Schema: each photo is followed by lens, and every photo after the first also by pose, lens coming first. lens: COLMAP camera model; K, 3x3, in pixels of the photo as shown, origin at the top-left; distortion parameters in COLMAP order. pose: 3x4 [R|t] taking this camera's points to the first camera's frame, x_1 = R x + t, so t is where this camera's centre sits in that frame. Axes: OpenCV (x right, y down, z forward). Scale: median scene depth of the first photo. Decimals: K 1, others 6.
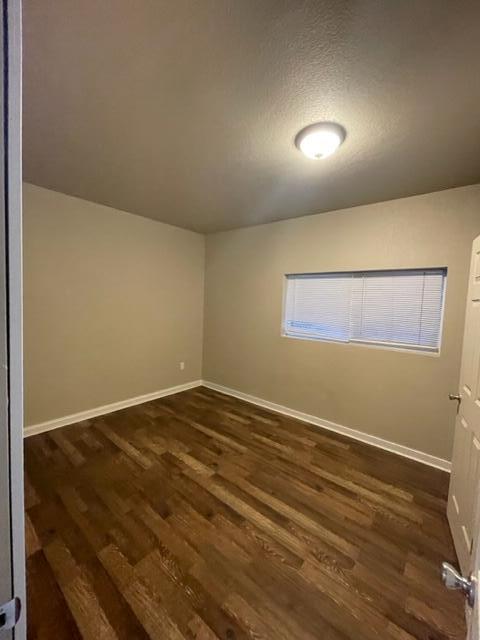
lens RADIAL K [[258.9, 0, 240.4], [0, 258.9, 316.9], [0, 0, 1]] dist [0.000510, 0.000103]
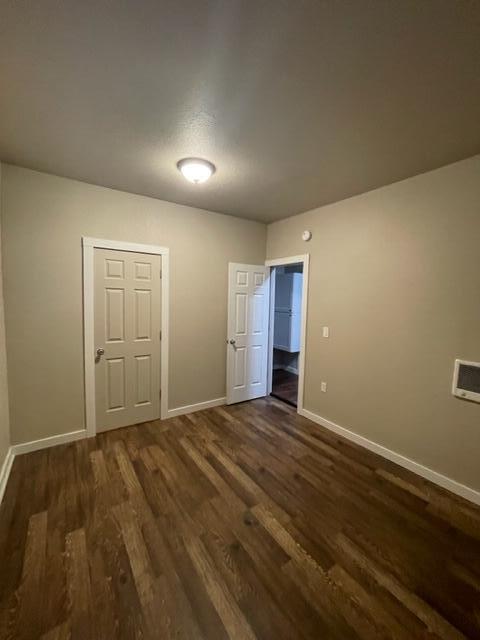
lens RADIAL K [[258.9, 0, 239.8], [0, 258.9, 320.9], [0, 0, 1]] dist [0.000510, 0.000103]
pose [[-0.958784, -0.087276, 0.270400, -0.256506], [-0.046136, 0.986847, 0.154932, -0.119939], [-0.280365, 0.136071, -0.950200, 1.861232]]
